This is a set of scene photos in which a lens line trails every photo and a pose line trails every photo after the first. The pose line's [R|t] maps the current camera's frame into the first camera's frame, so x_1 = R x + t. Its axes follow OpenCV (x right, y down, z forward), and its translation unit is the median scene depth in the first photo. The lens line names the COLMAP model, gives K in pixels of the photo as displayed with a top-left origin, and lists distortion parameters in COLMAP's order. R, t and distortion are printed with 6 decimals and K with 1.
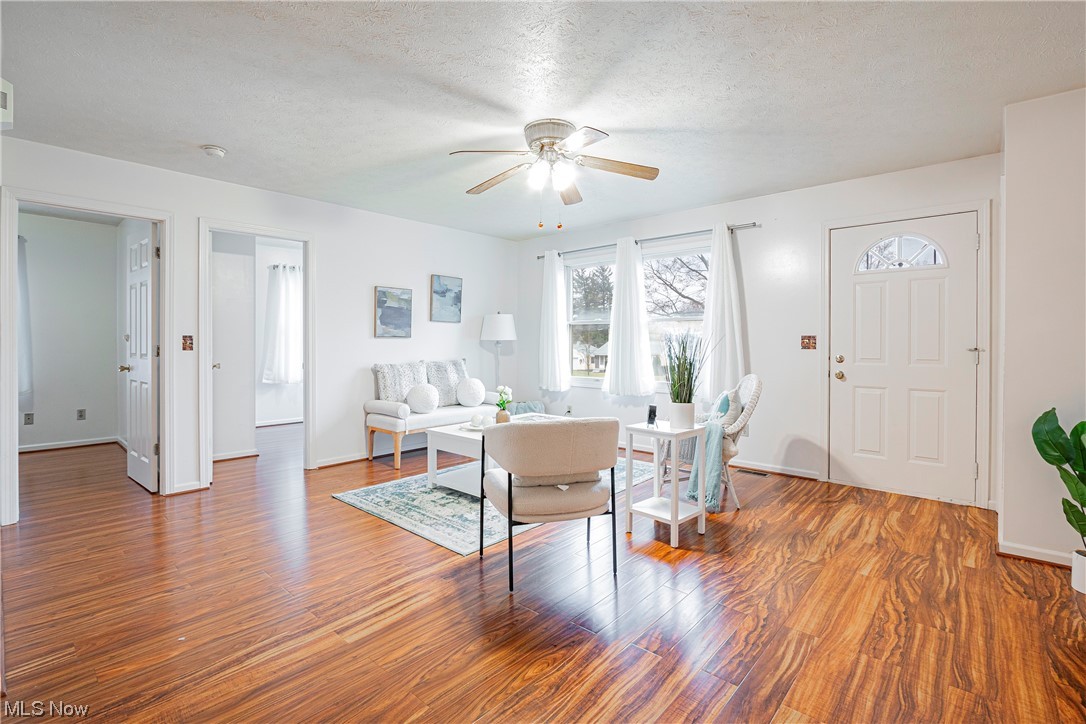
lens RADIAL K [[497.7, 0, 555.1], [0, 497.7, 345.0], [0, 0, 1]] dist [-0.017800, 0.002061]
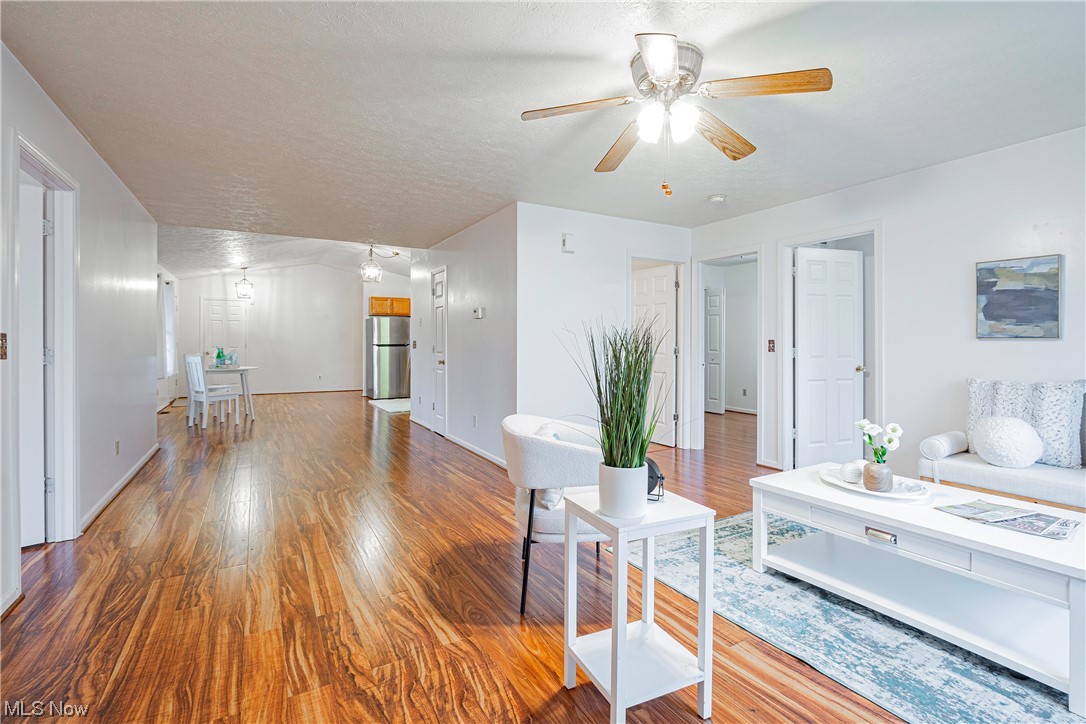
lens RADIAL K [[497.7, 0, 533.8], [0, 497.7, 338.5], [0, 0, 1]] dist [-0.017800, 0.002061]
pose [[-0.337828, -0.010974, -0.941144, 1.198628], [-0.008223, 0.999928, -0.008708, -0.013160], [0.941172, 0.004798, -0.337894, 1.687577]]
